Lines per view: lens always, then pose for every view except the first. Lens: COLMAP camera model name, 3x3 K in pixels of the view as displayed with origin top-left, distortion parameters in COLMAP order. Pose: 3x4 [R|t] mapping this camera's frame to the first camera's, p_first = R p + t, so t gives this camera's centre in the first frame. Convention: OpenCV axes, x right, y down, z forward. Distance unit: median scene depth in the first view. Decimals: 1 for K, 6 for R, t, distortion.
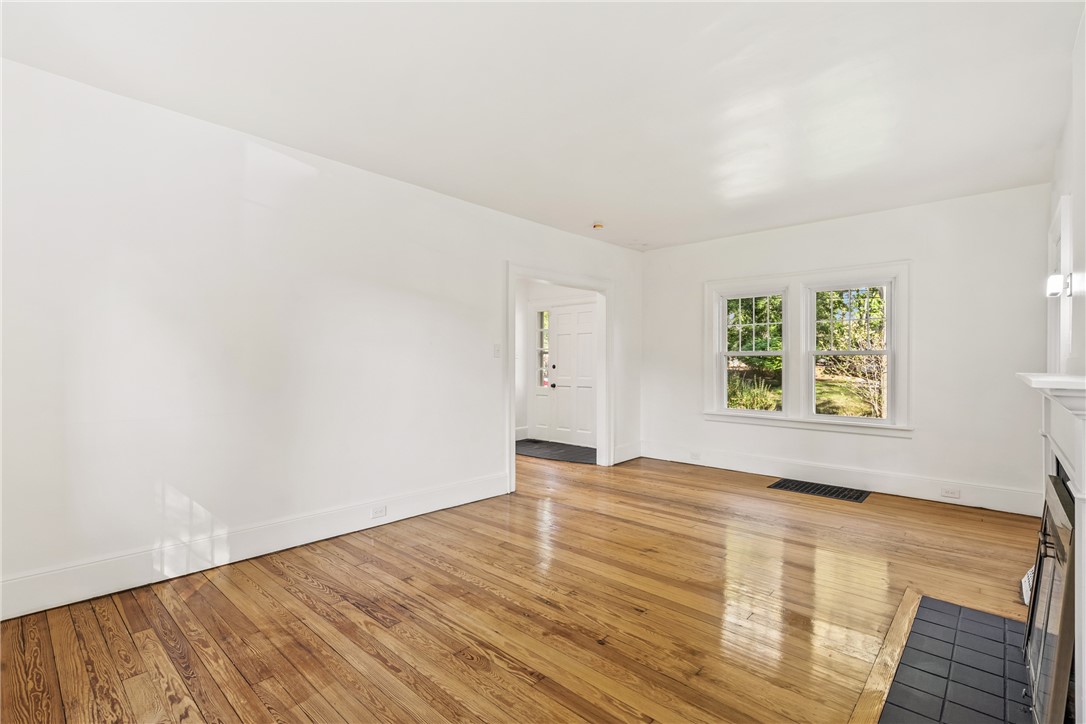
lens RADIAL K [[488.5, 0, 545.2], [0, 488.5, 362.6], [0, 0, 1]] dist [-0.009109, 0.001012]
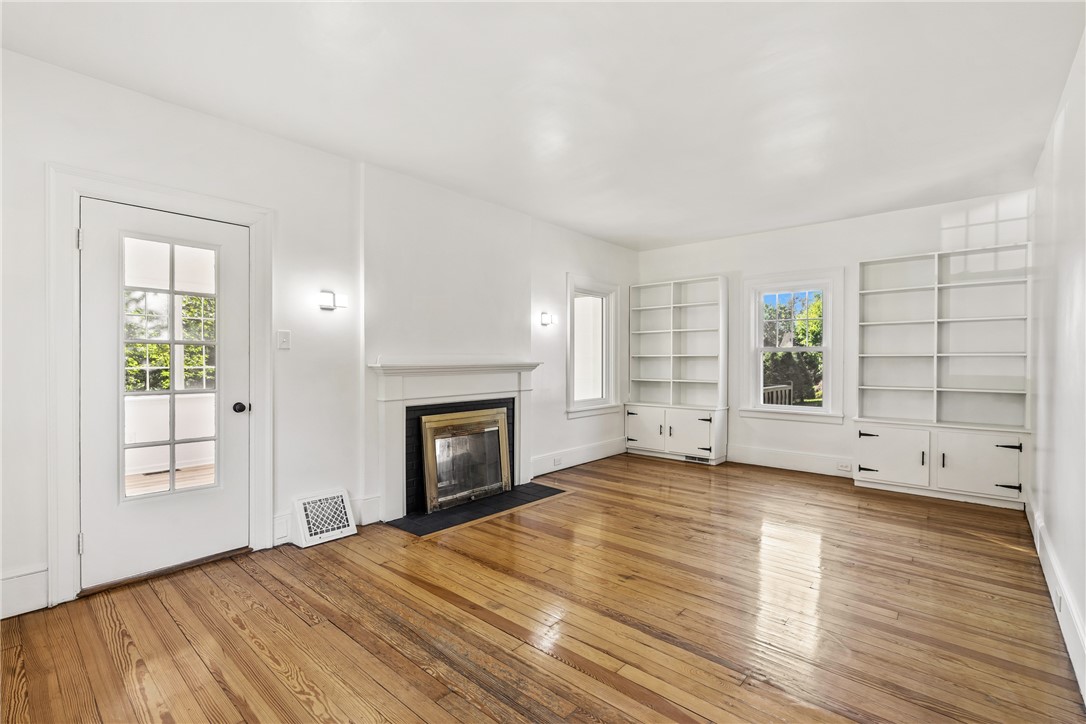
lens RADIAL K [[488.5, 0, 541.9], [0, 488.5, 360.3], [0, 0, 1]] dist [-0.009109, 0.001012]
pose [[-0.999764, -0.004381, -0.021260, 0.437863], [-0.004366, 0.999990, -0.000732, 0.005890], [0.021263, -0.000639, -0.999774, 2.103766]]
